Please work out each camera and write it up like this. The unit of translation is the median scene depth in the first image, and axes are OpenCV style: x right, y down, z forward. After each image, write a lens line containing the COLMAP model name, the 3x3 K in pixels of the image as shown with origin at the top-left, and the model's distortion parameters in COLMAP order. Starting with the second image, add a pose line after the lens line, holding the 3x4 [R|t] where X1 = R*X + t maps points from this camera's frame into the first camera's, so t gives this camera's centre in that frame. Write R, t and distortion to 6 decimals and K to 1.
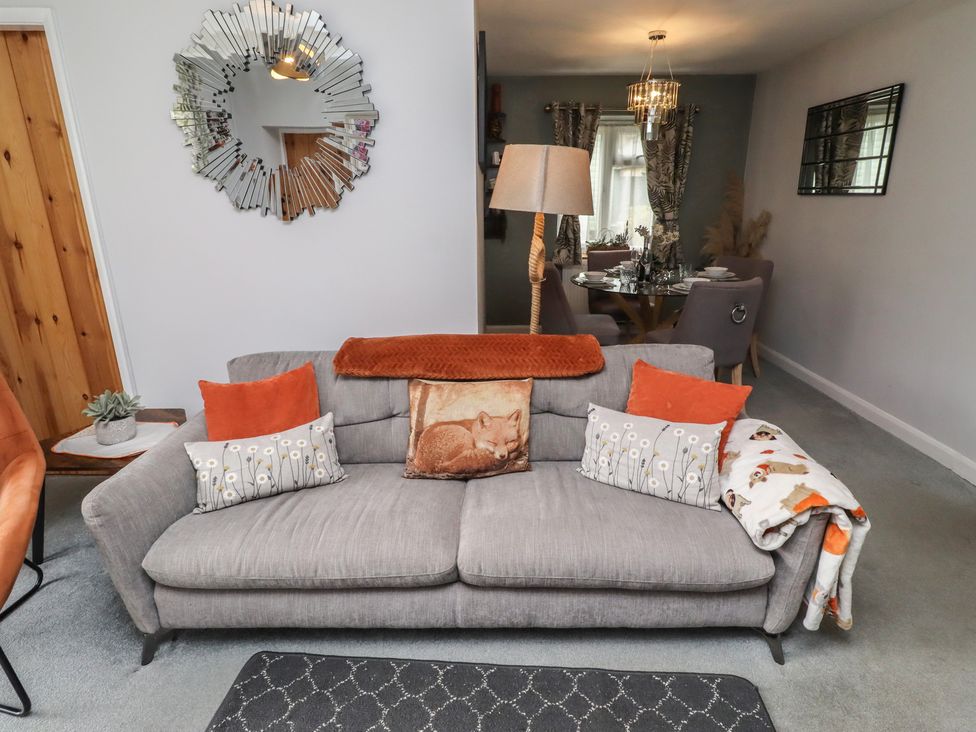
lens RADIAL K [[534.0, 0, 492.5], [0, 534.0, 354.9], [0, 0, 1]] dist [0.012804, -0.000938]
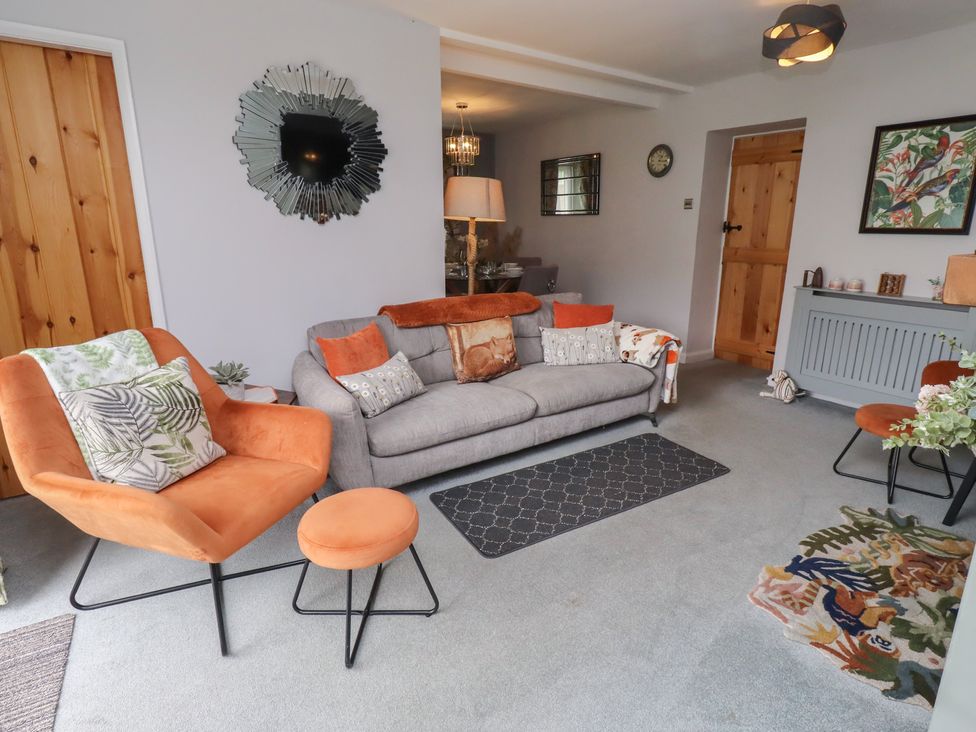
lens RADIAL K [[520.5, 0, 494.8], [0, 520.5, 348.4], [0, 0, 1]] dist [0.004578, -0.000927]
pose [[0.823515, -0.130839, 0.552001, -0.781048], [0.160612, 0.987001, -0.005667, 0.132361], [-0.544084, 0.093325, 0.833824, -0.280541]]
